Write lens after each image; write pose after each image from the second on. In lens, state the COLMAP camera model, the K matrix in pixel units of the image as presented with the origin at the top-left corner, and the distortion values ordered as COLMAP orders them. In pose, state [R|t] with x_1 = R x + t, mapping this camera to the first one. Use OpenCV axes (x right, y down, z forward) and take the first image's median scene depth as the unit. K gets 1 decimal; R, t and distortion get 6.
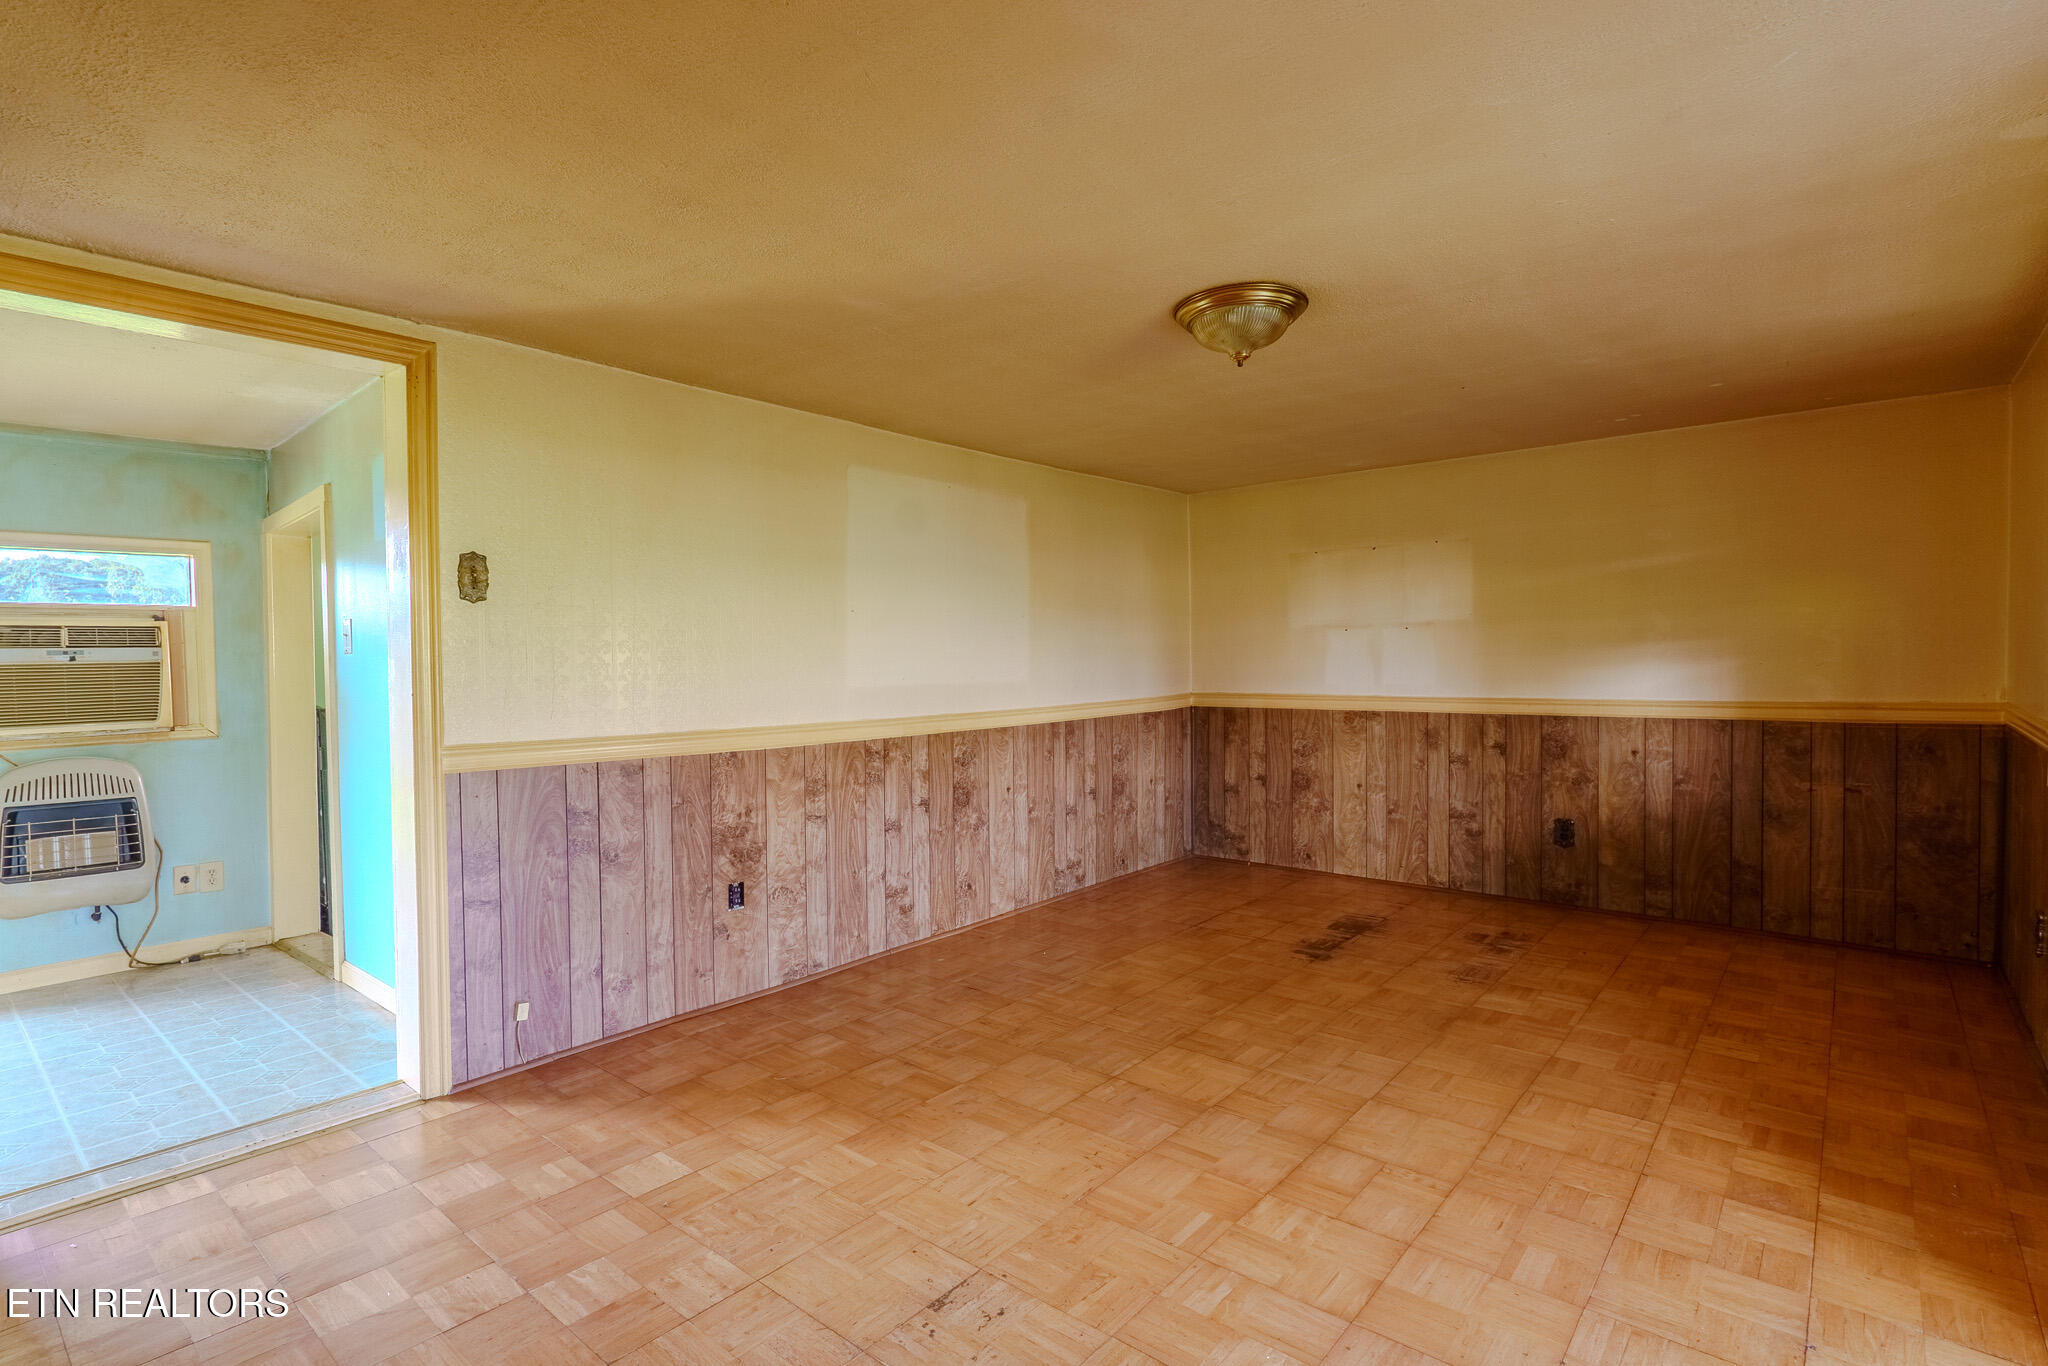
lens RADIAL K [[994.3, 0, 976.7], [0, 994.3, 688.0], [0, 0, 1]] dist [-0.015493, 0.000142]
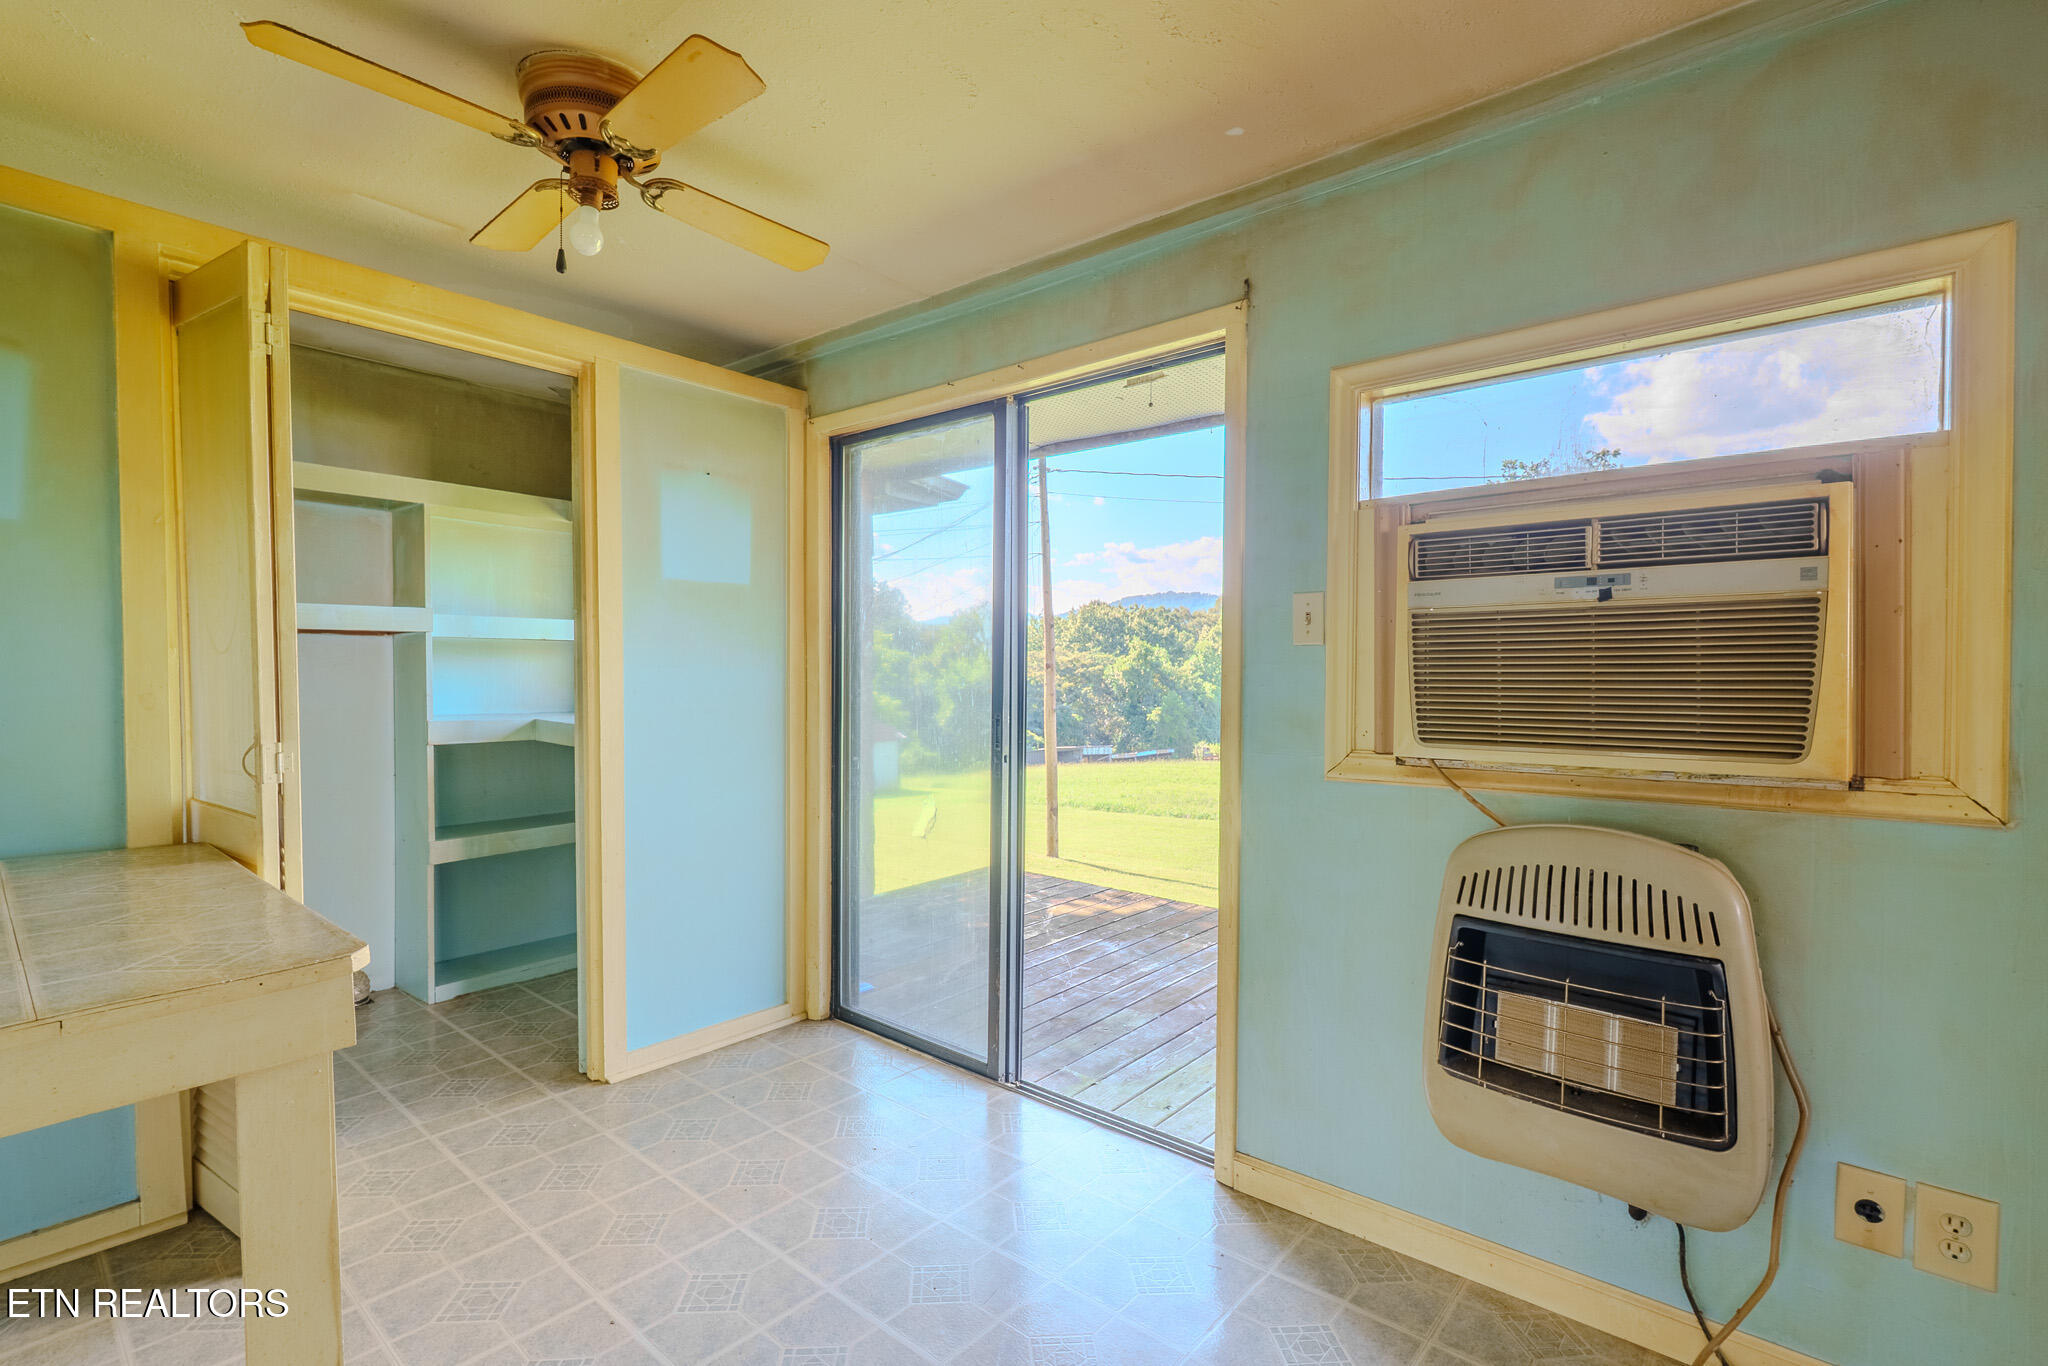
lens RADIAL K [[941.6, 0, 1027.7], [0, 941.6, 690.9], [0, 0, 1]] dist [-0.005429, 0.000862]
pose [[0.023925, 0.036643, -0.999042, -0.512723], [-0.025783, 0.999018, 0.036025, 0.003190], [0.999381, 0.024896, 0.024846, 0.728442]]
